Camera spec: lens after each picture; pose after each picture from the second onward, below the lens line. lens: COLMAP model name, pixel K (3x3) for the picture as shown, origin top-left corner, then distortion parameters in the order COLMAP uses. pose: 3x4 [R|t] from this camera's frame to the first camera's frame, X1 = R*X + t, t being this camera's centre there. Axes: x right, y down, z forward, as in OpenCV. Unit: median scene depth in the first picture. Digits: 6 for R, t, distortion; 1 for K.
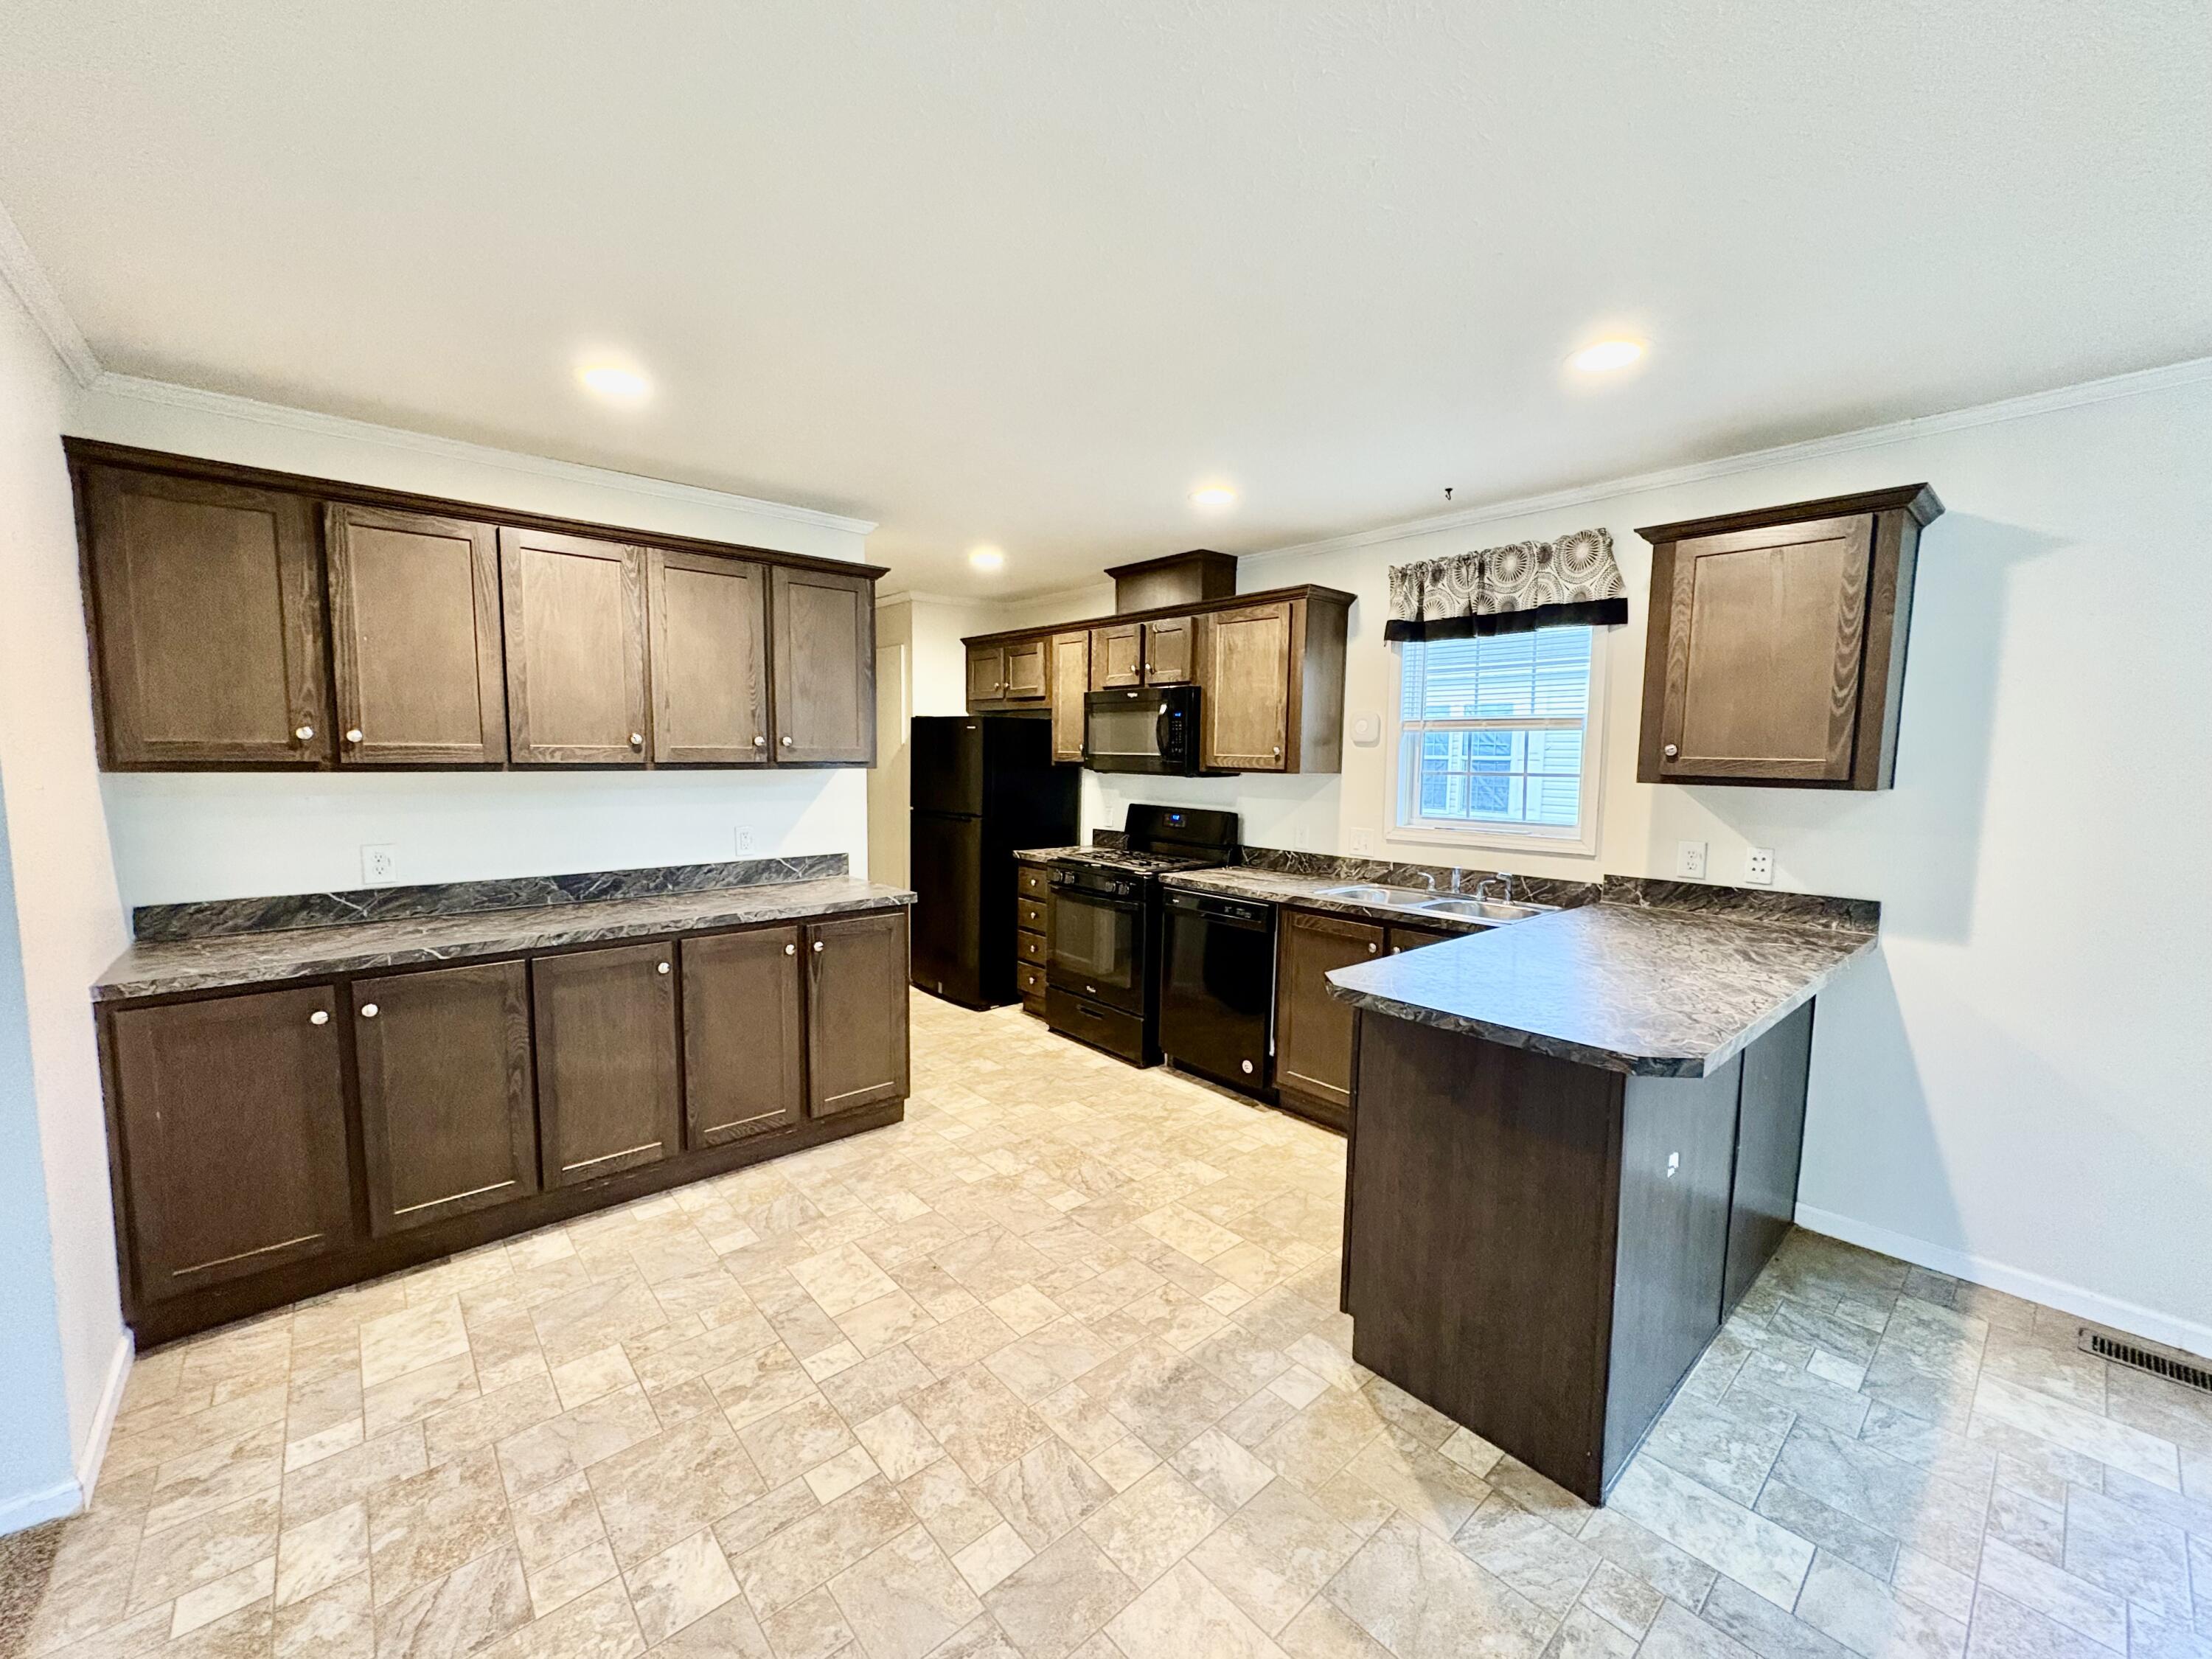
lens RADIAL K [[878.7, 0, 1106.1], [0, 878.7, 832.1], [0, 0, 1]] dist [0.000764, -0.000362]
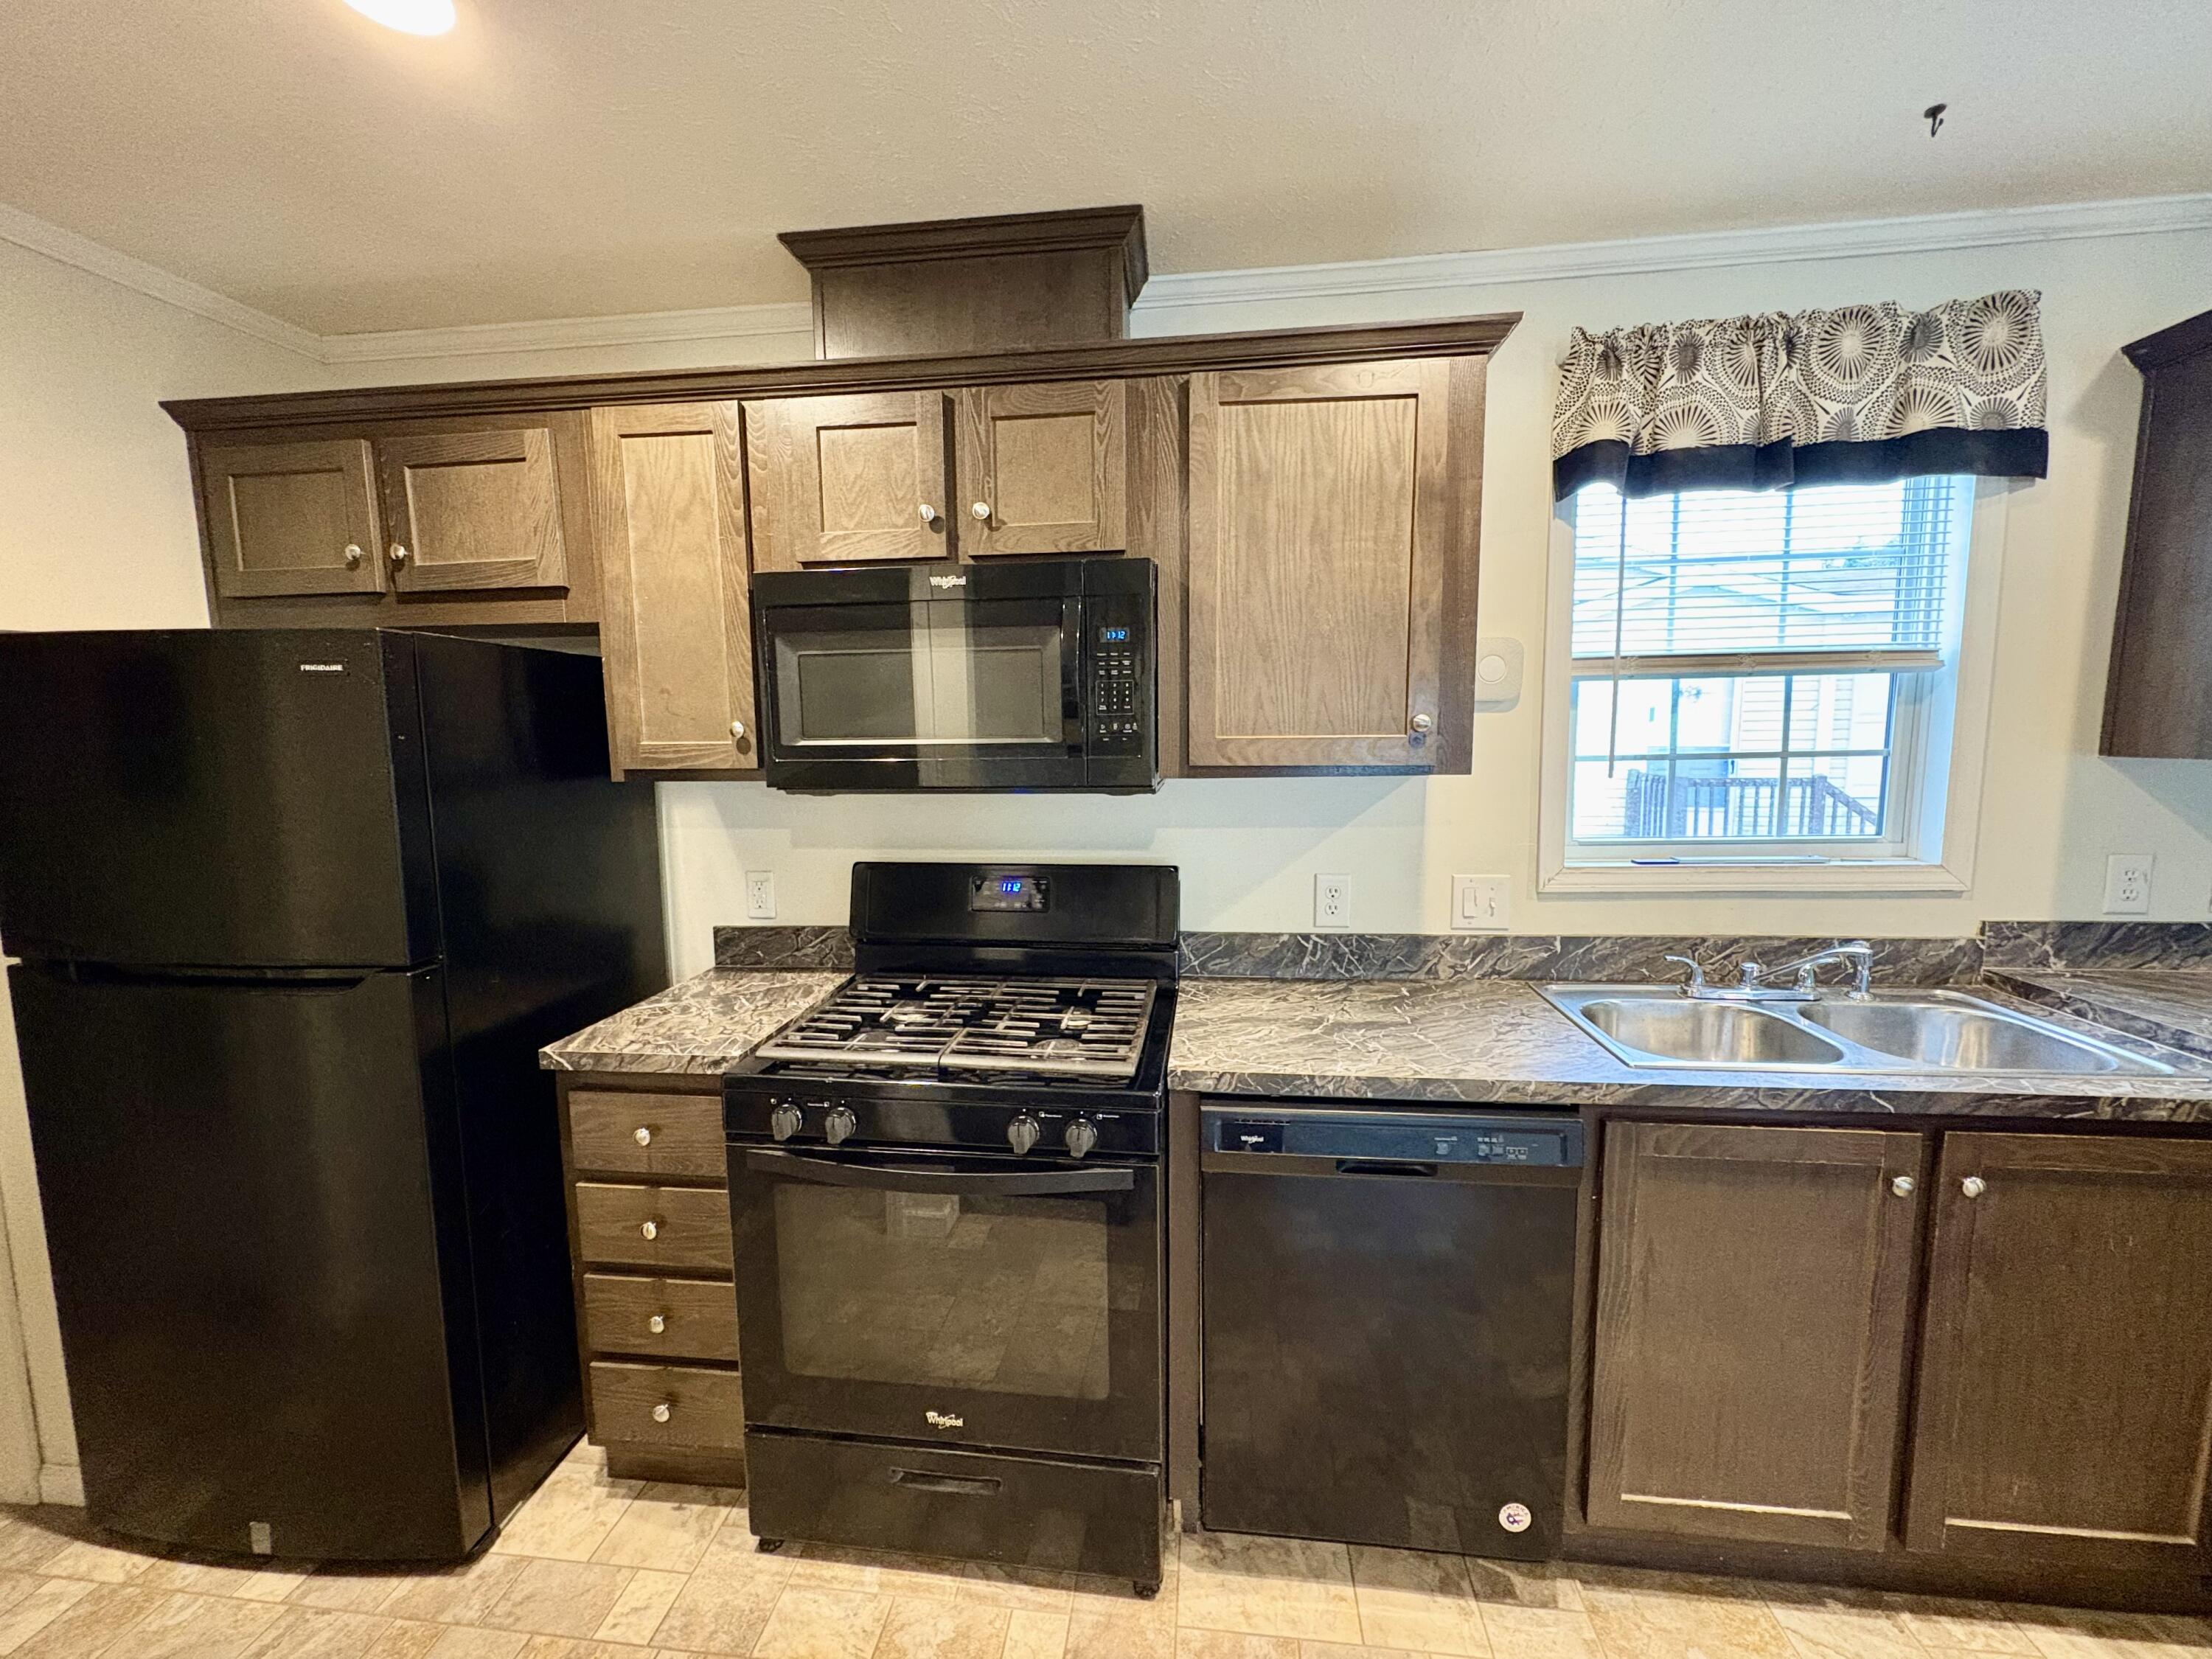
lens RADIAL K [[878.7, 0, 1106.1], [0, 878.7, 832.1], [0, 0, 1]] dist [0.000764, -0.000362]
pose [[0.746034, -0.100199, 0.658326, -0.240984], [0.085380, 0.994848, 0.054663, -0.091816], [-0.660411, 0.015428, 0.750746, 0.949516]]
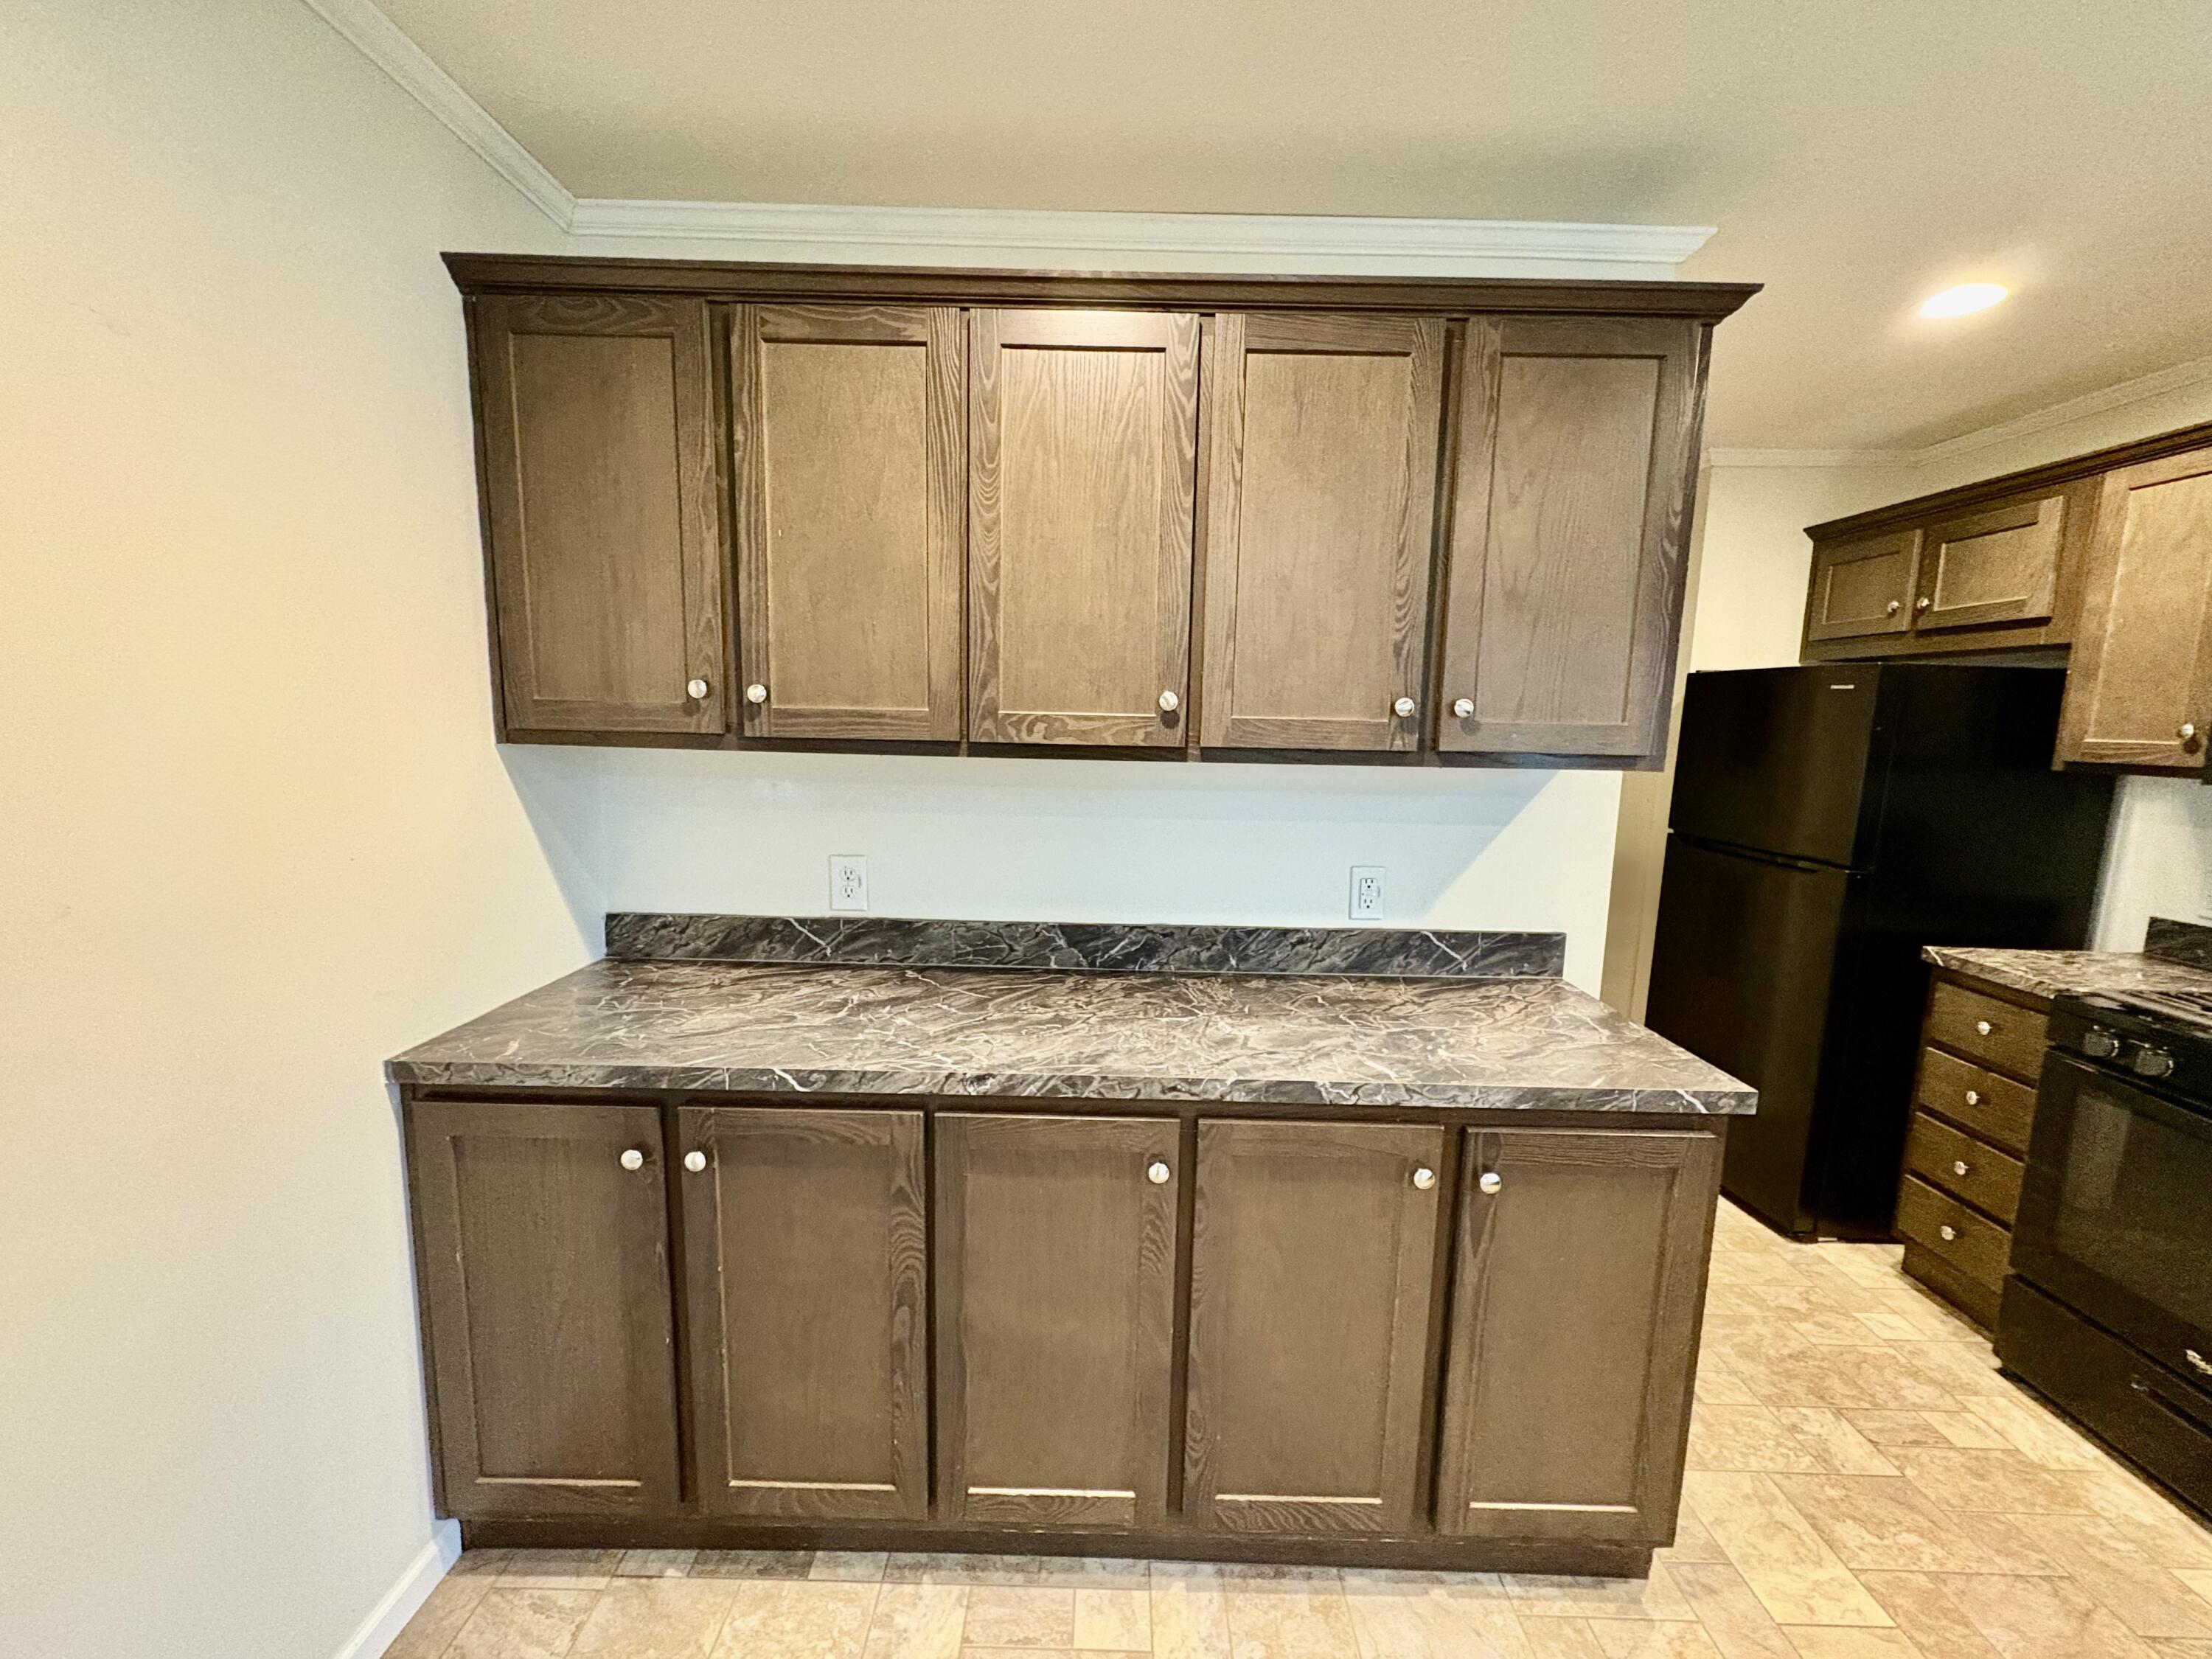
lens RADIAL K [[878.7, 0, 1106.1], [0, 878.7, 832.1], [0, 0, 1]] dist [0.000764, -0.000362]
pose [[0.744098, 0.093771, -0.661457, -0.195082], [-0.076831, 0.995542, 0.054703, -0.050025], [0.663638, 0.010116, 0.747985, 0.541345]]
